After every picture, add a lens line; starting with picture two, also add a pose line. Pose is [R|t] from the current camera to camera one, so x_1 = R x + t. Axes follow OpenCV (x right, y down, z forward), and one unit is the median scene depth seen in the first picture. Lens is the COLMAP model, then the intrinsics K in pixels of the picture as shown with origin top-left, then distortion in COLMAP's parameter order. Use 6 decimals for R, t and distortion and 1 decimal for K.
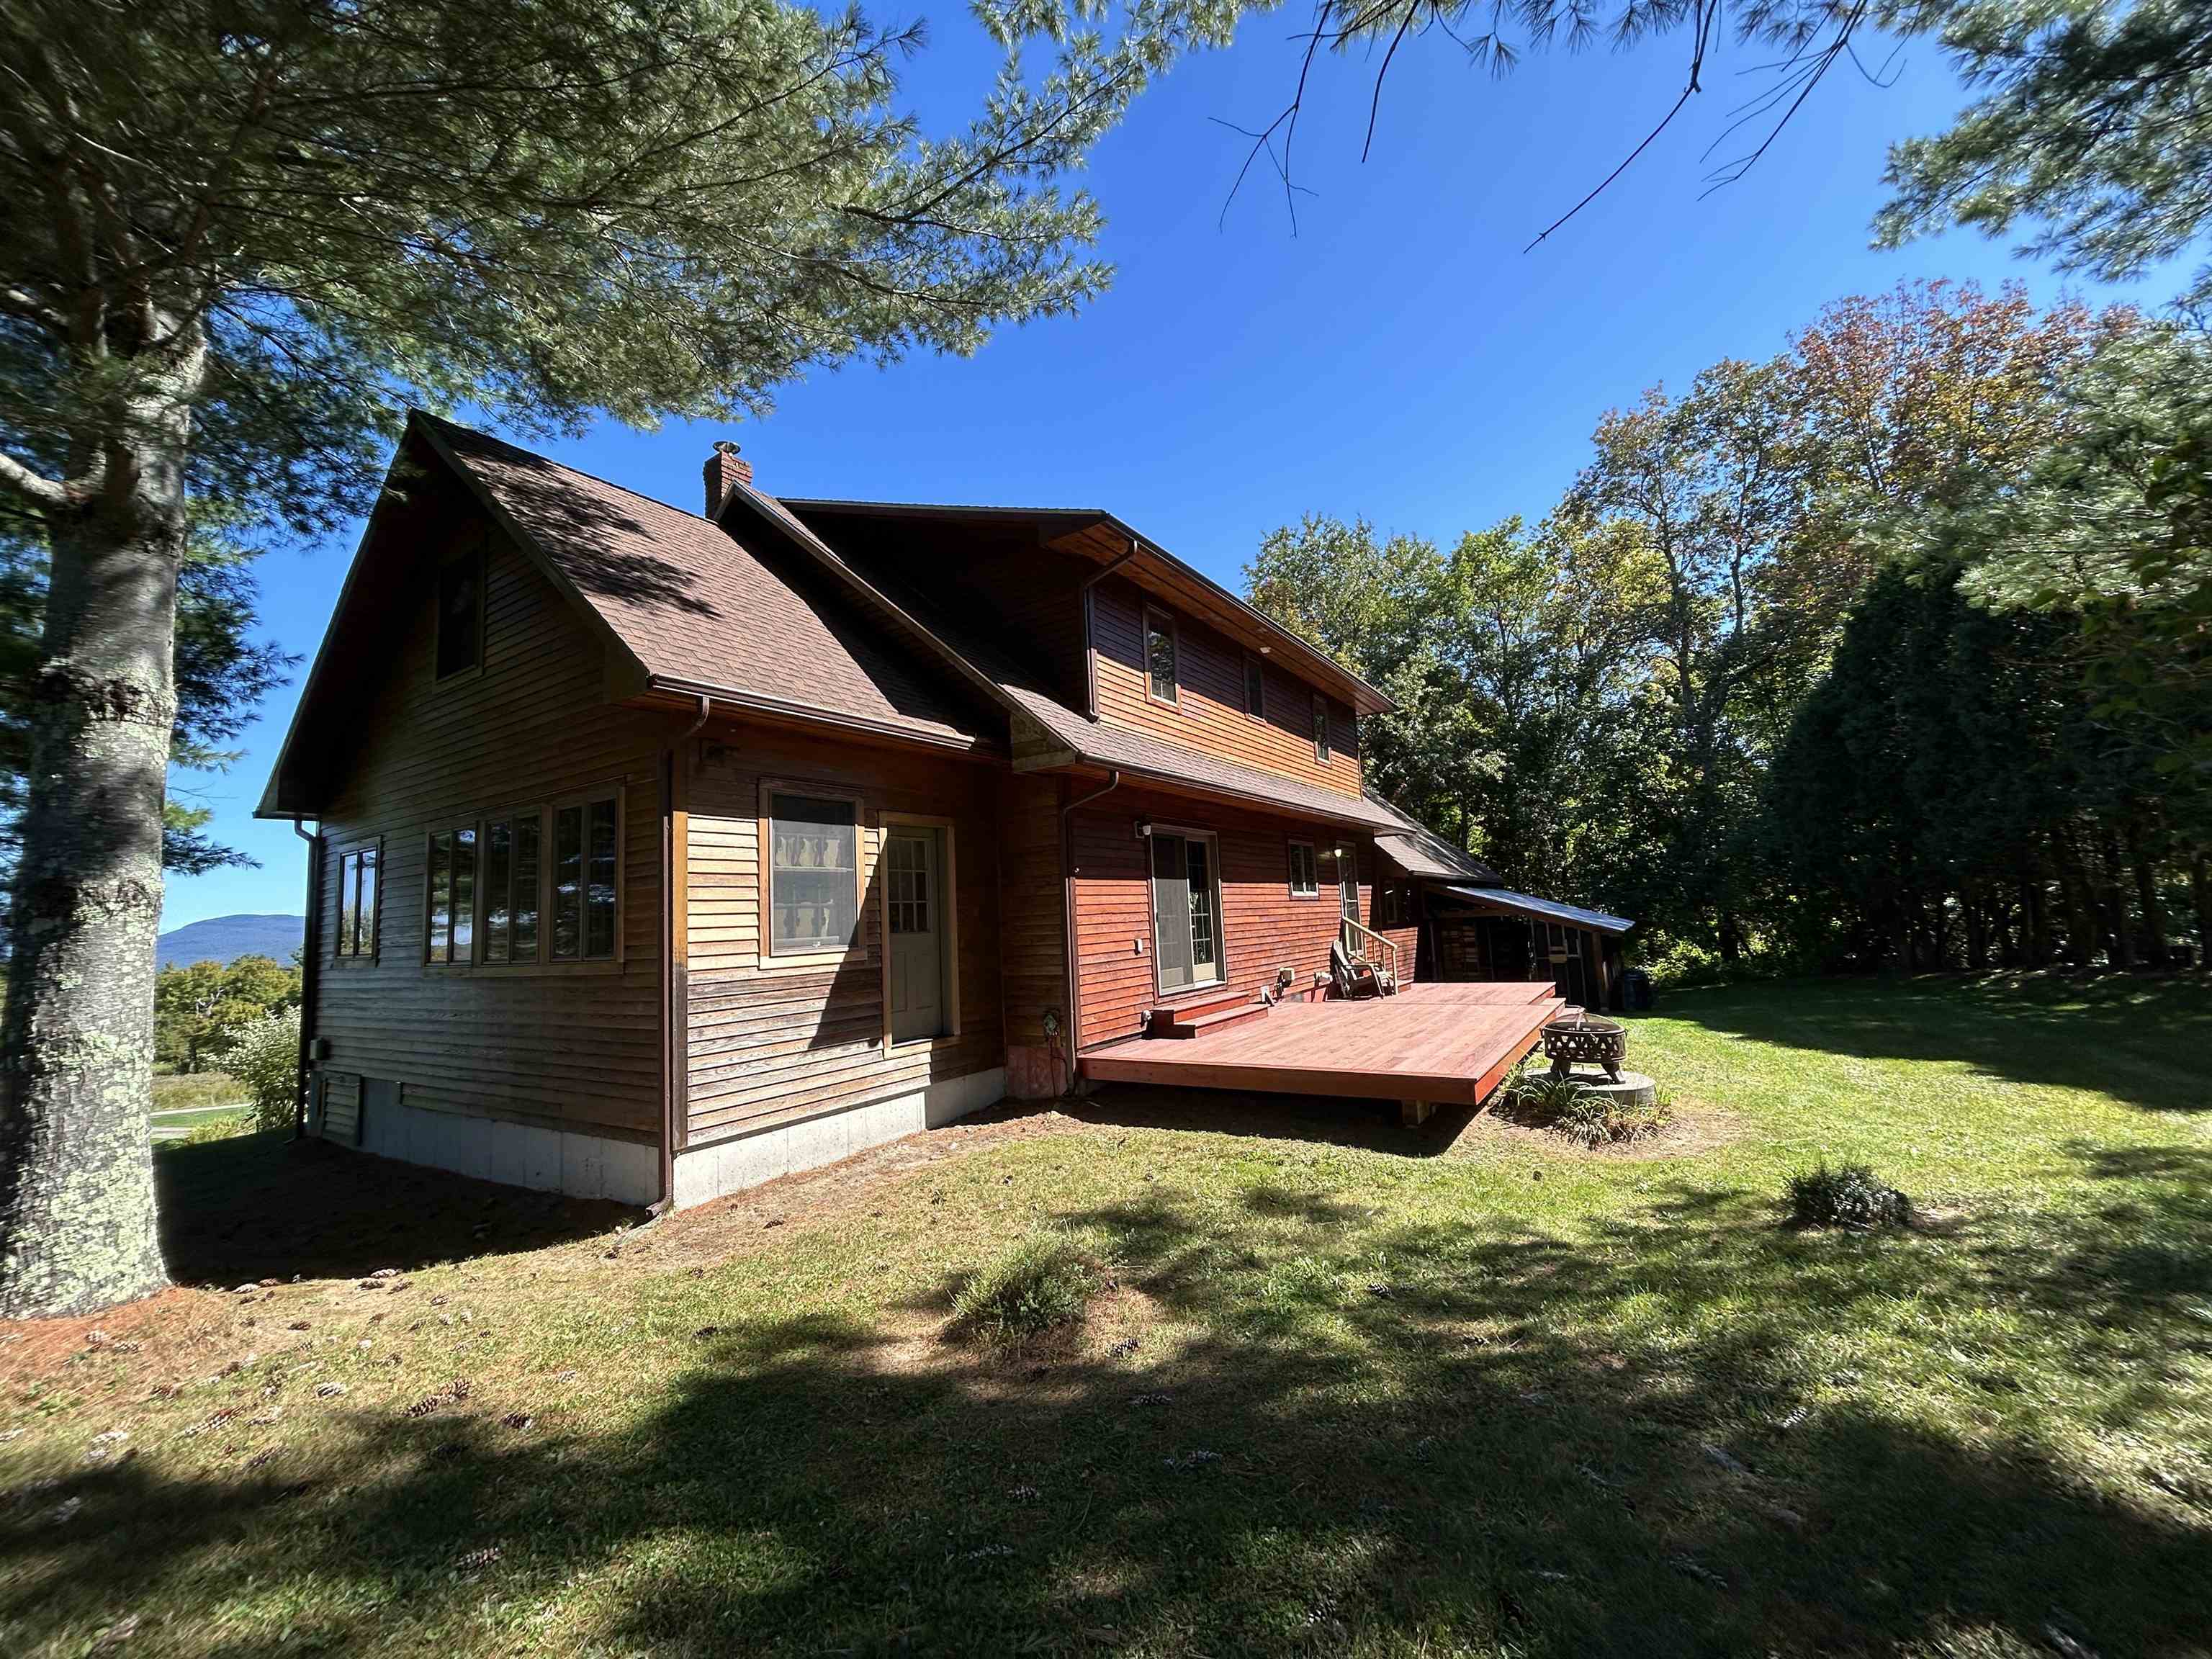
lens RADIAL K [[883.8, 0, 1107.3], [0, 883.8, 825.0], [0, 0, 1]] dist [-0.001728, 0.000080]
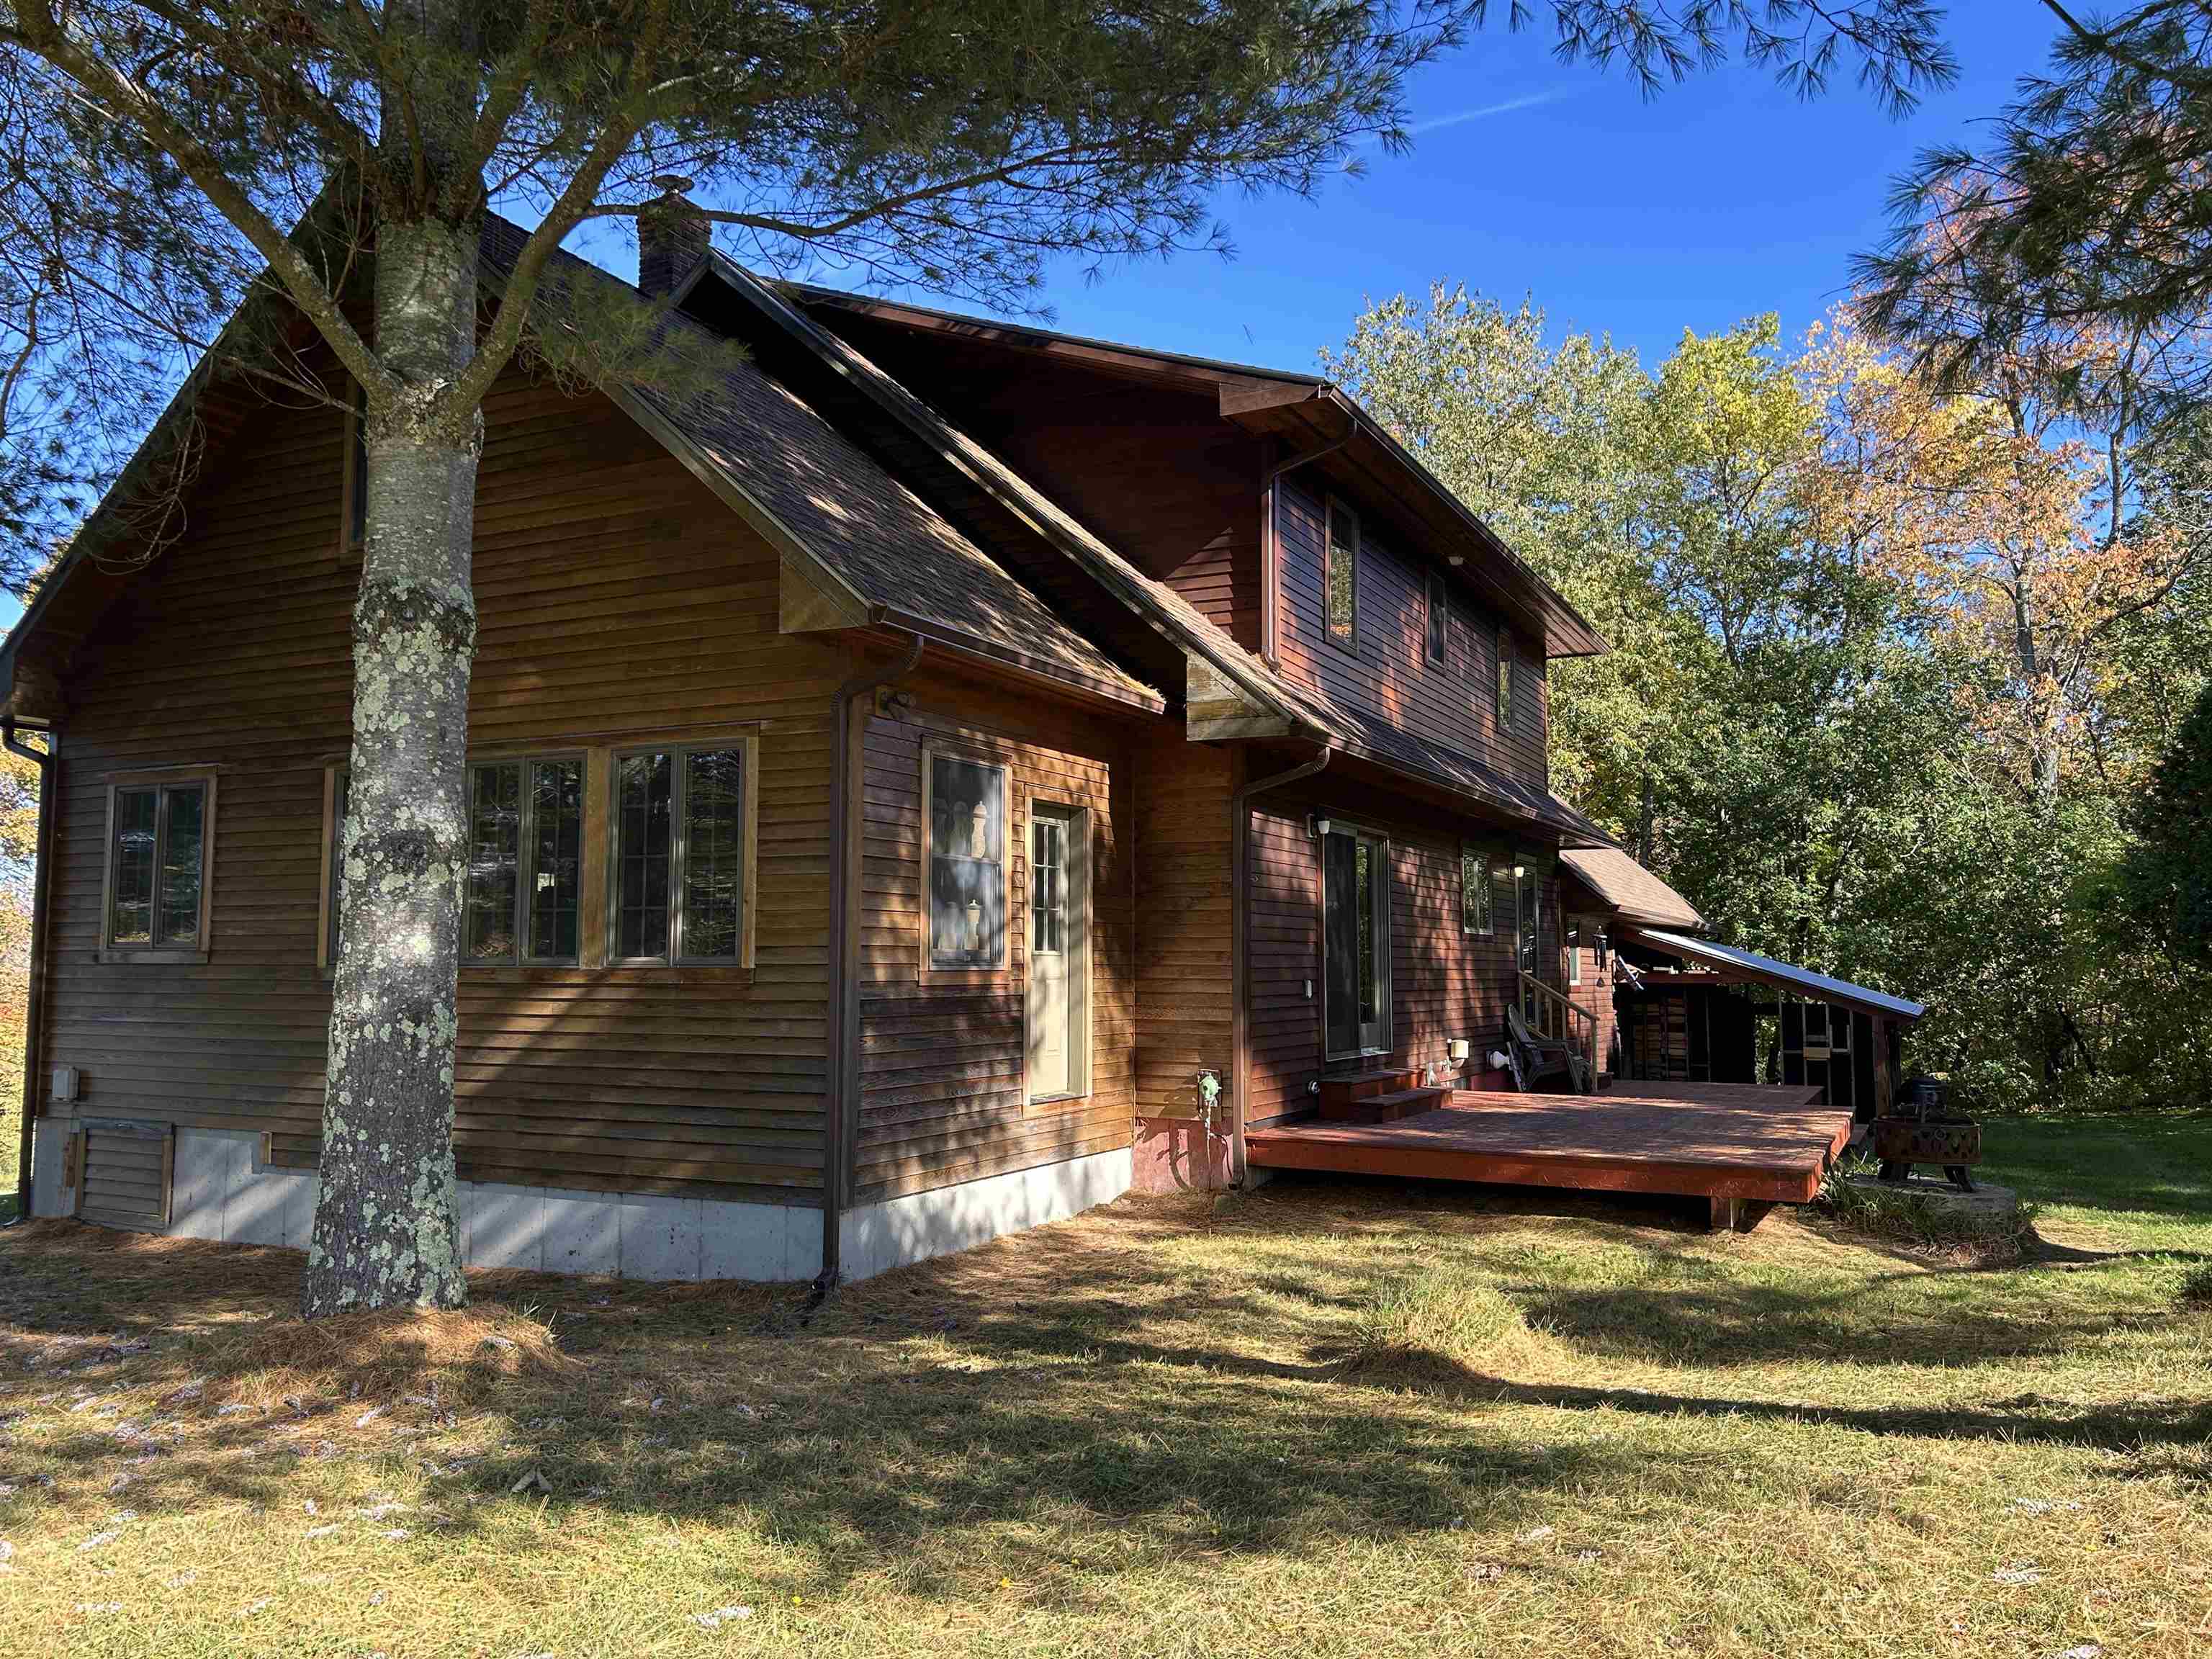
lens RADIAL K [[1695.1, 0, 1113.5], [0, 1695.1, 837.5], [0, 0, 1]] dist [0.000017, -0.003132]
pose [[0.992527, 0.060511, 0.105970, -0.221145], [-0.063534, 0.997657, 0.025391, -0.007857], [-0.104185, -0.031934, 0.994045, -0.270156]]
